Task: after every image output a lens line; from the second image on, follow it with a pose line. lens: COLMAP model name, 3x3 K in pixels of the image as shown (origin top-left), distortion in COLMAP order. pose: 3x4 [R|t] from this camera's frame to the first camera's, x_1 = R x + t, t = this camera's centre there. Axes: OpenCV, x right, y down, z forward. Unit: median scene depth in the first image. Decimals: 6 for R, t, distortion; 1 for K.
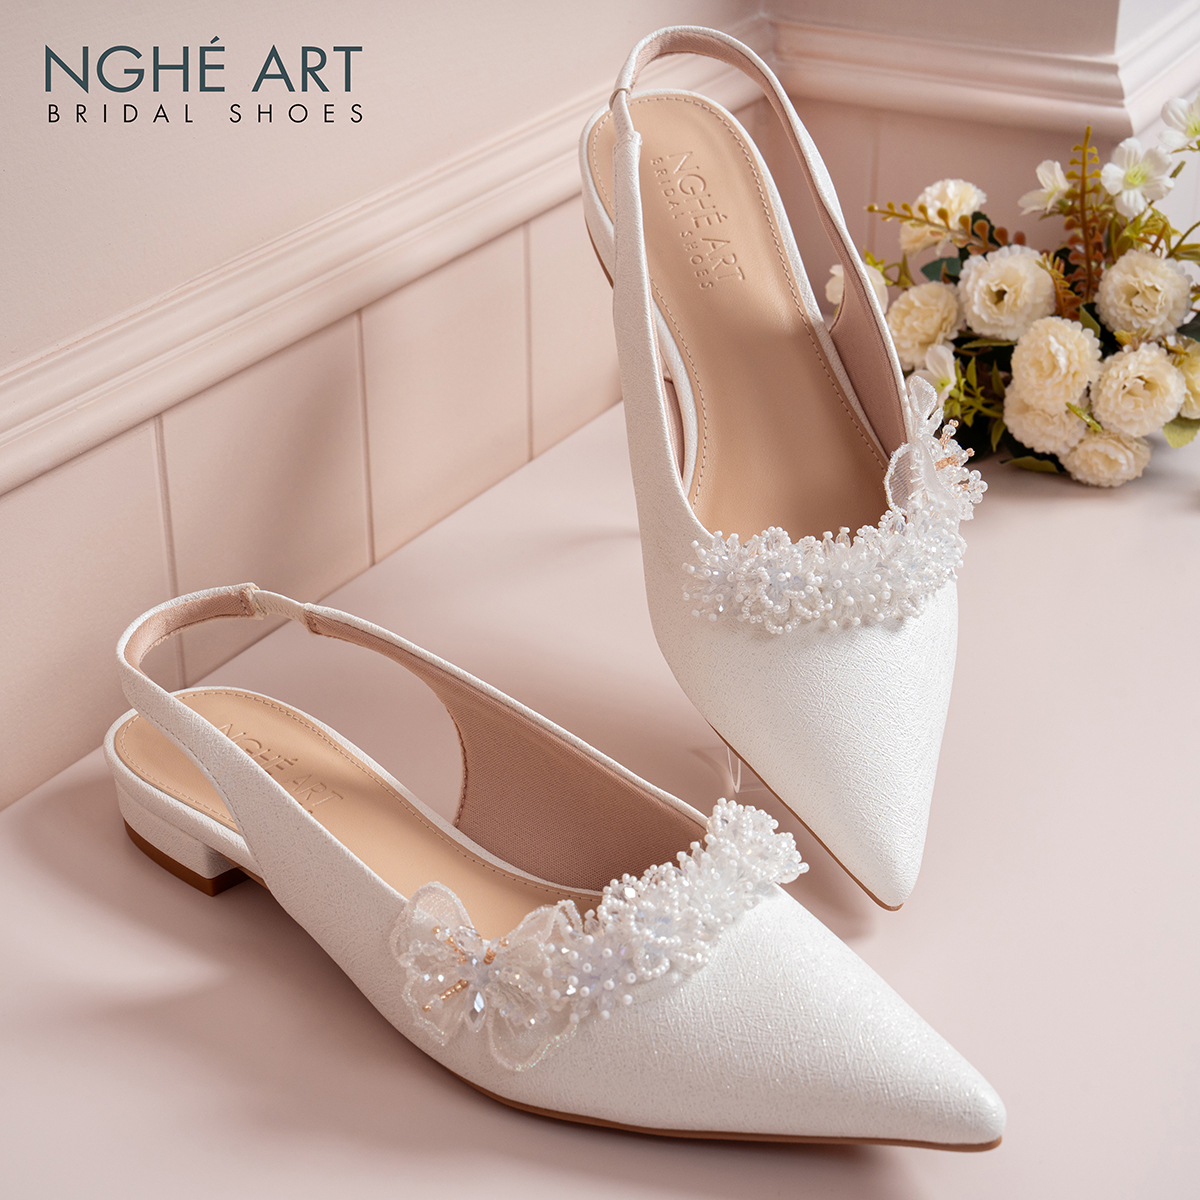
lens RADIAL K [[2425.2, 0, 600.0], [0, 2425.2, 600.0], [0, 0, 1]] dist [-0.021126, -0.202289]
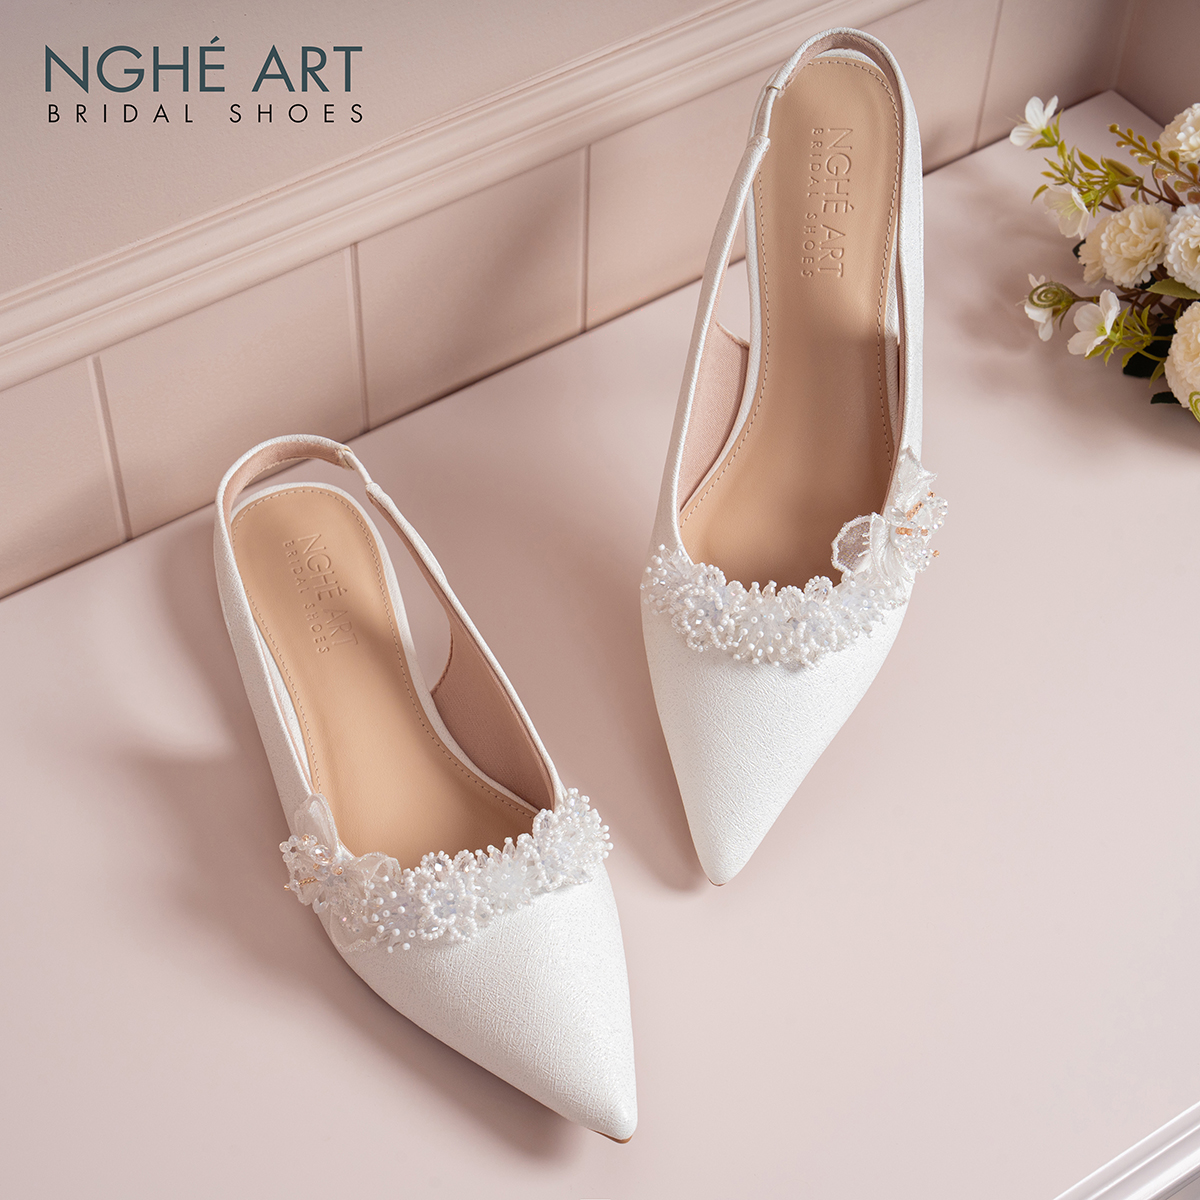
lens RADIAL K [[2425.2, 0, 600.0], [0, 2425.2, 600.0], [0, 0, 1]] dist [-0.021126, -0.202289]
pose [[0.914087, 0.324268, -0.243505, 0.276970], [-0.213016, 0.894920, 0.392101, -0.411962], [0.345063, -0.306544, 0.887109, -0.072557]]
